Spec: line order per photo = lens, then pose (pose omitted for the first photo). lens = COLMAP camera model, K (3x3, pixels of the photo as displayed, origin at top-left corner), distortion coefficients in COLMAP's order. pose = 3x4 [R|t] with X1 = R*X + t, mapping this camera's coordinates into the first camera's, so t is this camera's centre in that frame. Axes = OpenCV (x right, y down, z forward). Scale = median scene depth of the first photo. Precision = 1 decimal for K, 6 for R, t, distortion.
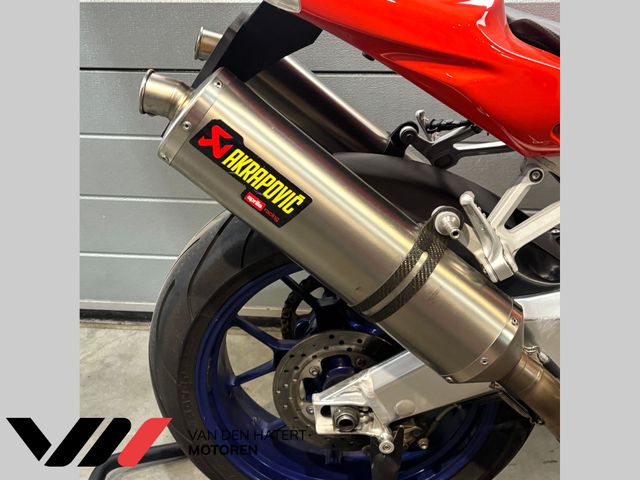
lens RADIAL K [[834.2, 0, 299.9], [0, 834.2, 266.2], [0, 0, 1]] dist [0.004246, -0.014421]
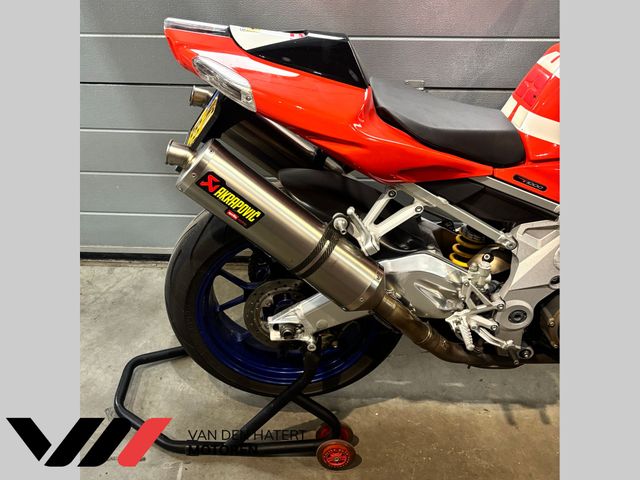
lens RADIAL K [[692.4, 0, 320.0], [0, 692.4, 240.0], [0, 0, 1]] dist [0.020974, 0.003775]
pose [[0.996467, -0.015133, 0.082611, 0.007274], [0.009735, 0.997814, 0.065357, -0.093518], [-0.083420, -0.064321, 0.994436, -0.390996]]
